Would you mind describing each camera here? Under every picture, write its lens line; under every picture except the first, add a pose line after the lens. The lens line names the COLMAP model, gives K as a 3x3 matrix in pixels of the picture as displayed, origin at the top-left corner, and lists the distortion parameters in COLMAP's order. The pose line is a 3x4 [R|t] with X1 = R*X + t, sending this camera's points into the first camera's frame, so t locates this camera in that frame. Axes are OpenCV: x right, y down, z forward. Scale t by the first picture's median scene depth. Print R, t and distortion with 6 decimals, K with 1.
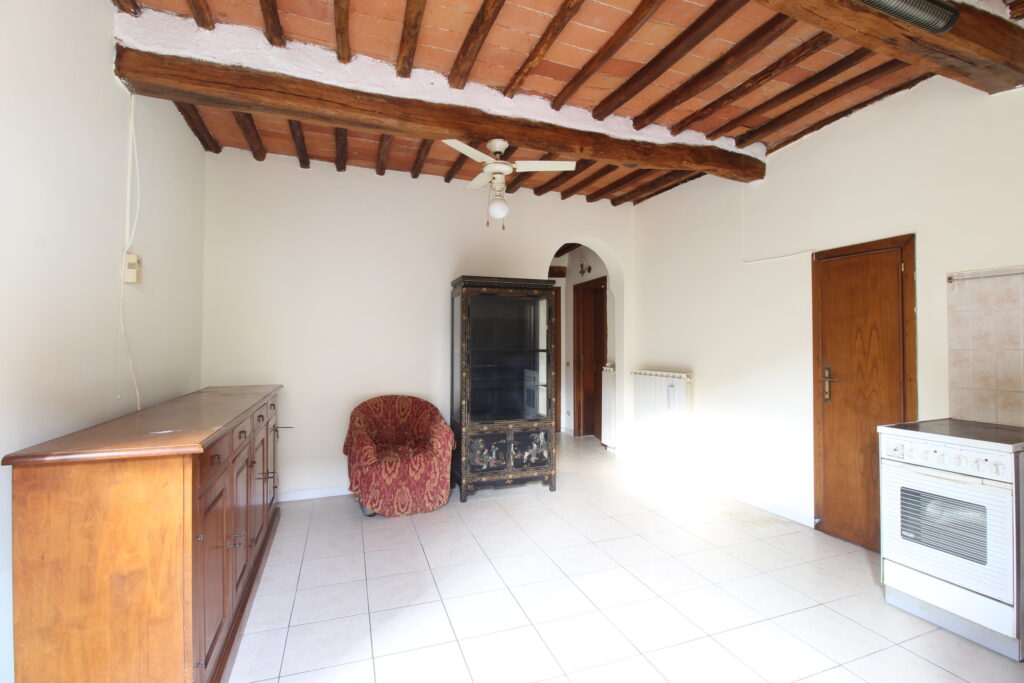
lens RADIAL K [[473.5, 0, 517.9], [0, 473.5, 331.7], [0, 0, 1]] dist [0.000137, -0.012549]
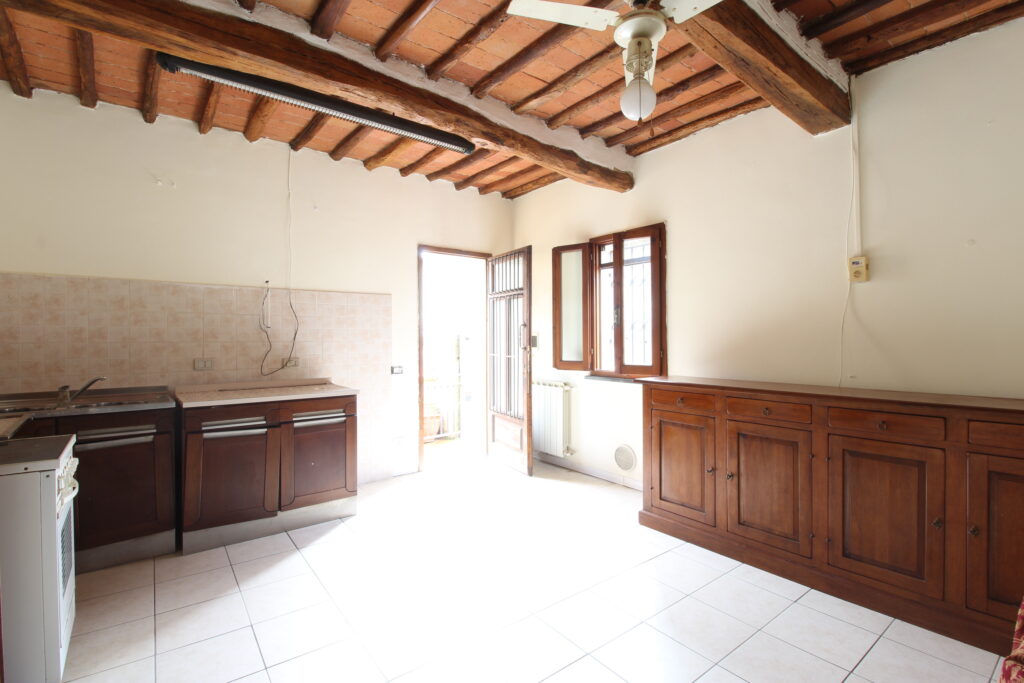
lens RADIAL K [[473.5, 0, 517.4], [0, 473.5, 332.0], [0, 0, 1]] dist [0.000137, -0.012549]
pose [[-0.953716, 0.003653, -0.300685, 0.241332], [0.013689, 0.999417, -0.031277, 0.033499], [0.300396, -0.033946, -0.953210, 1.310321]]
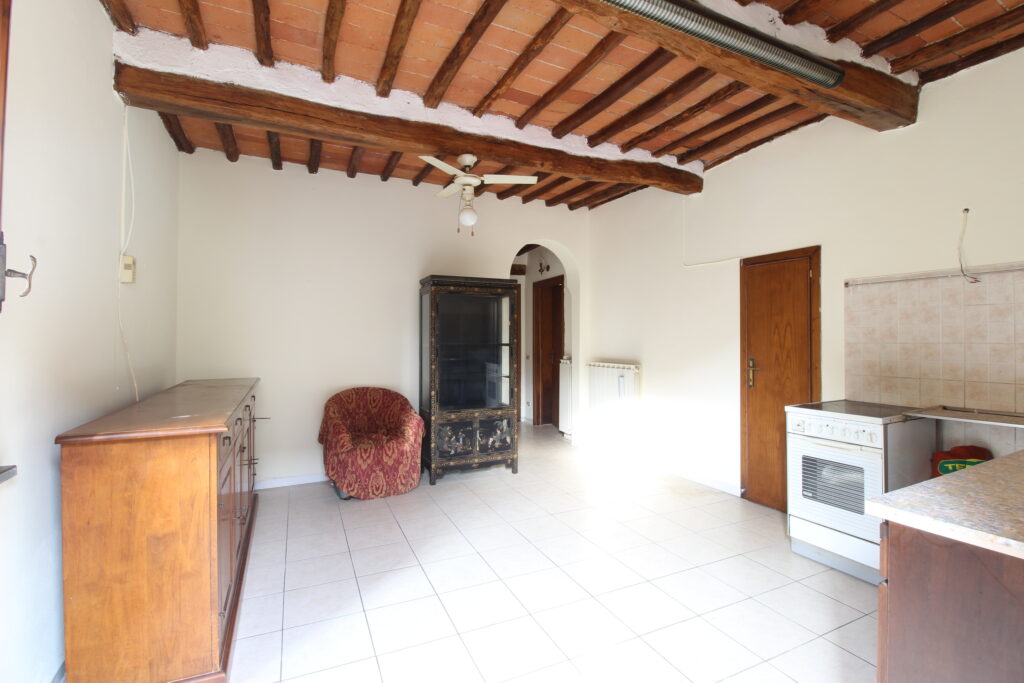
lens RADIAL K [[473.5, 0, 518.3], [0, 473.5, 331.9], [0, 0, 1]] dist [0.000137, -0.012549]
pose [[0.995972, -0.000435, 0.089662, -0.020636], [-0.000716, 0.999918, 0.012800, -0.004089], [-0.089660, -0.012813, 0.995890, -0.104234]]
